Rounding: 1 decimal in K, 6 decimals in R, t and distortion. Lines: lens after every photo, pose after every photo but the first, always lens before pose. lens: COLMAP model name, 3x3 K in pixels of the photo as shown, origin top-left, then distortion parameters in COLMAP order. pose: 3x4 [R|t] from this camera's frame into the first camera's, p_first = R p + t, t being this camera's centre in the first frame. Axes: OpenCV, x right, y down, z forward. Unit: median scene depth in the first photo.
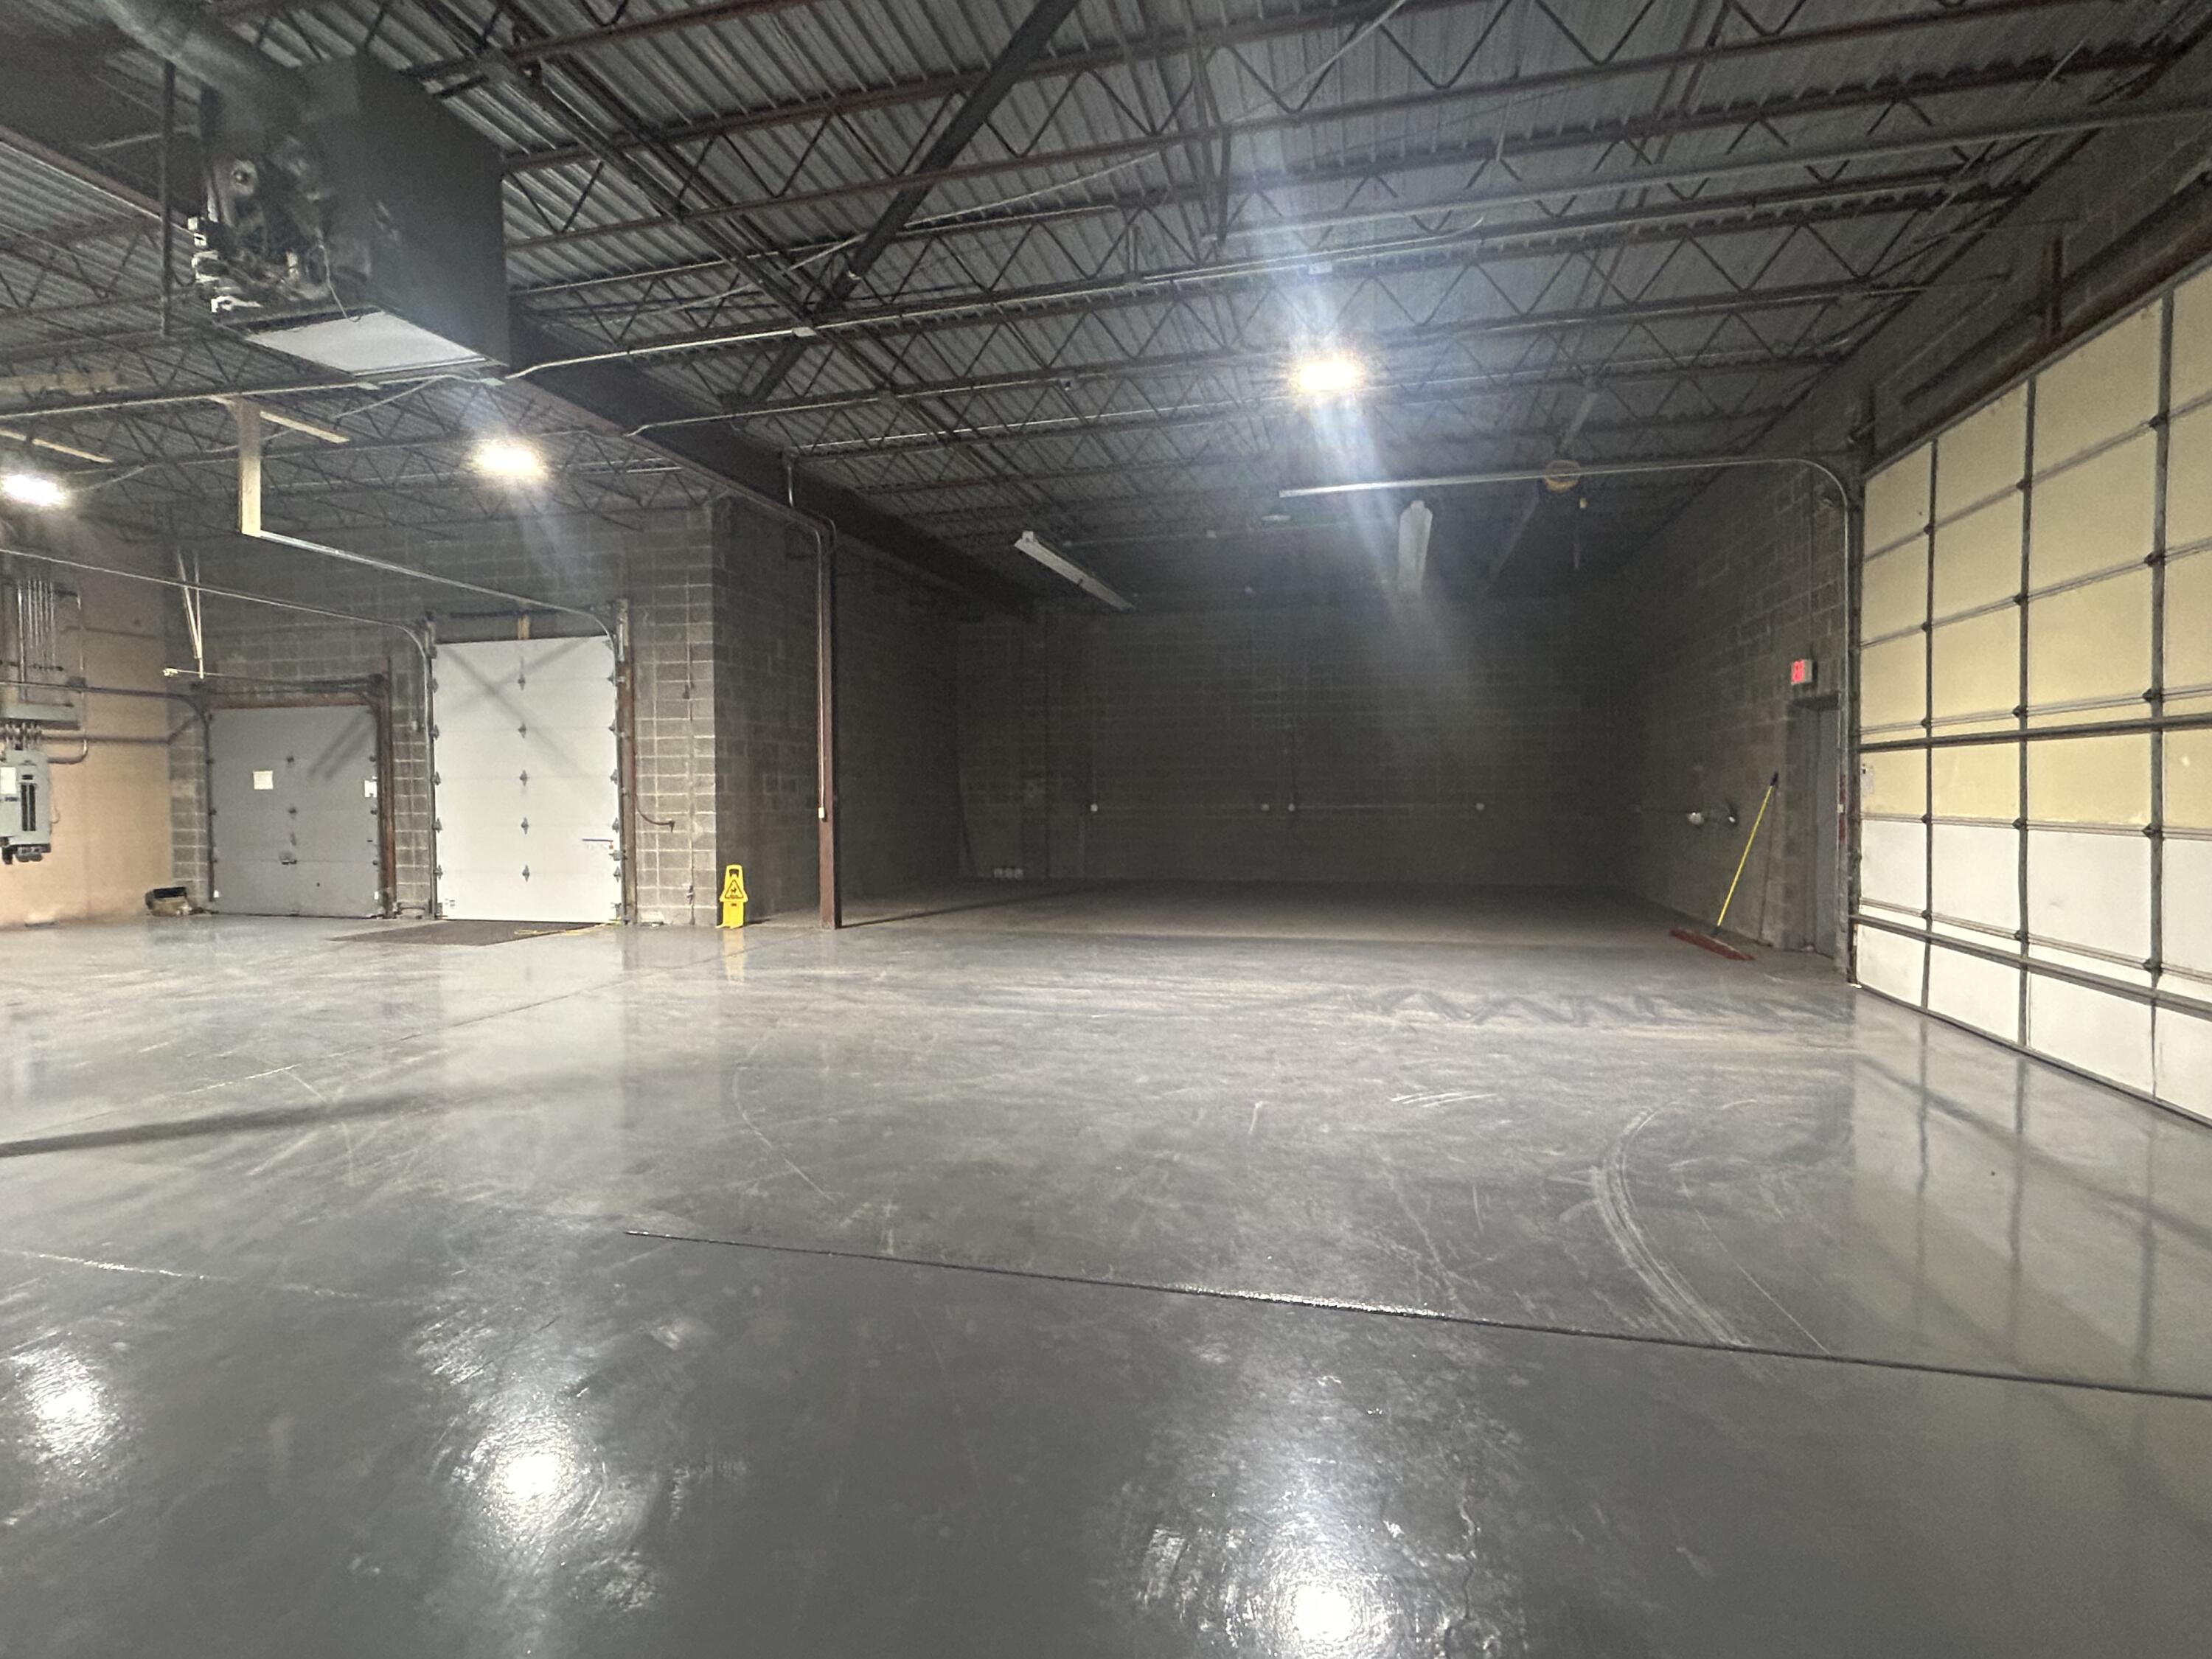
lens RADIAL K [[1084.6, 0, 1106.0], [0, 1084.6, 829.5], [0, 0, 1]] dist [-0.000552, -0.000016]
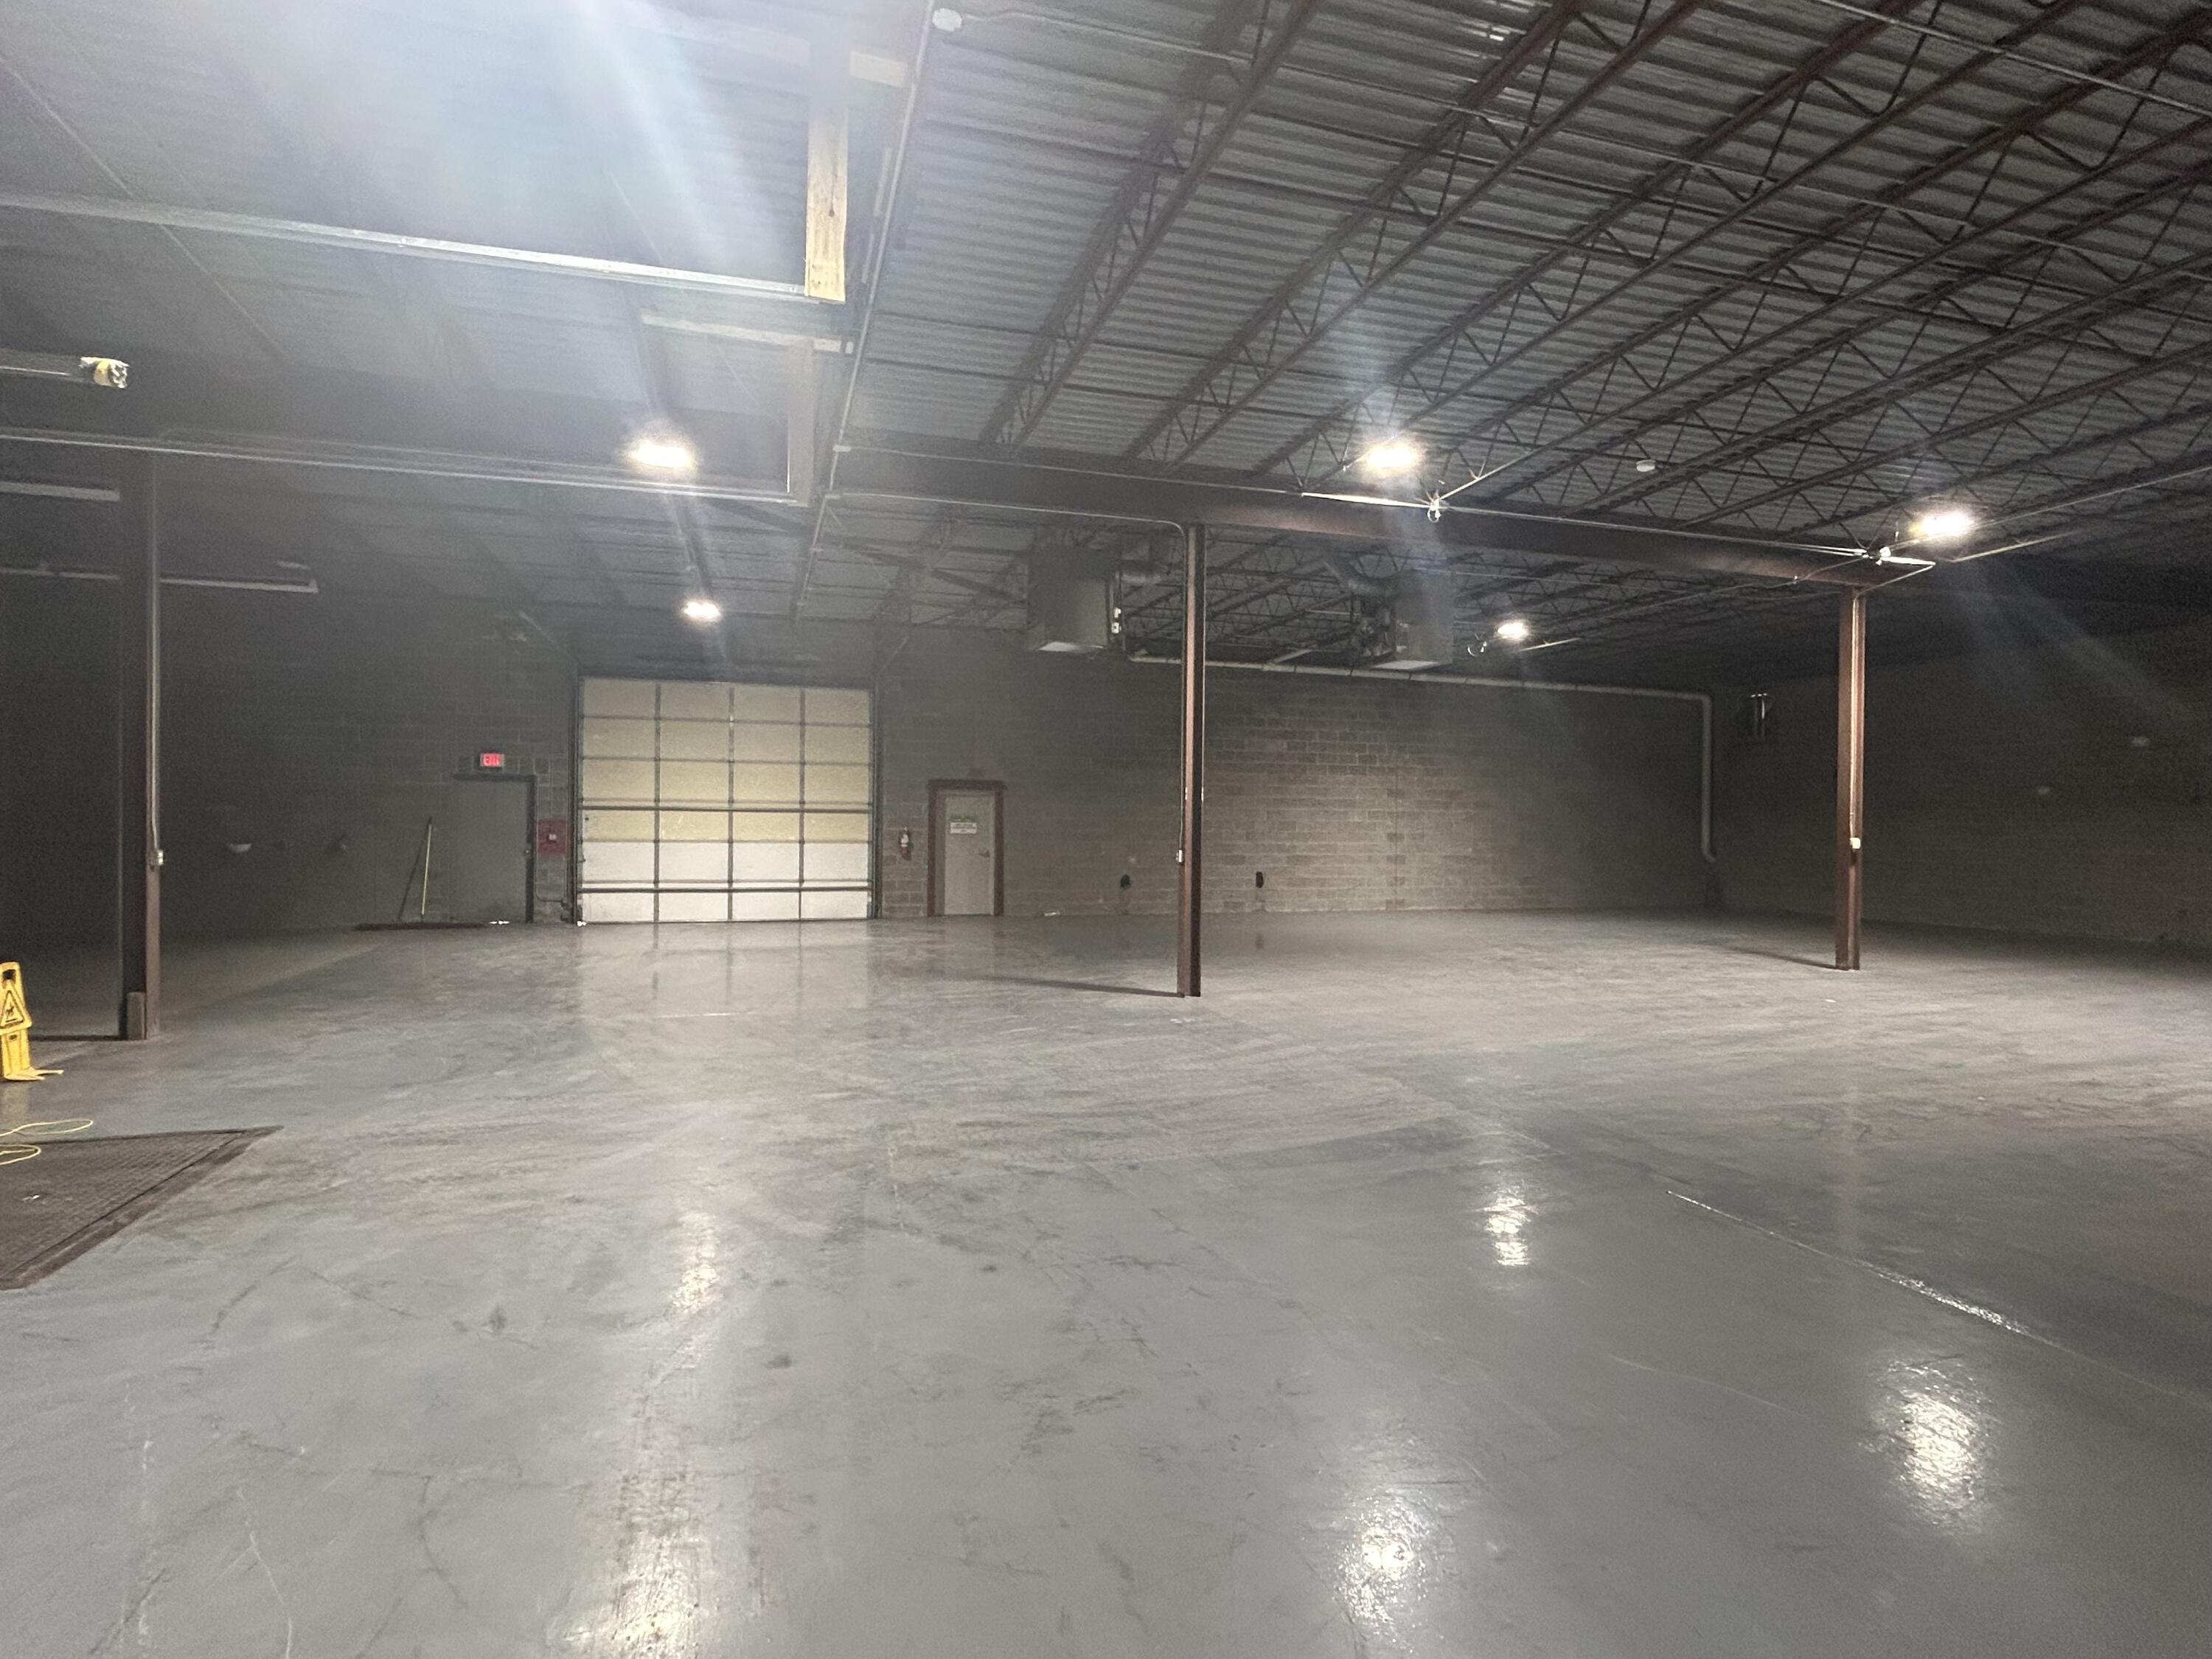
lens RADIAL K [[1084.6, 0, 1106.0], [0, 1084.6, 829.5], [0, 0, 1]] dist [-0.000552, -0.000016]
pose [[-0.512562, -0.001738, 0.858648, -1.601753], [0.019727, 0.999710, 0.013799, -0.042472], [-0.858423, 0.024012, -0.512380, 1.227969]]
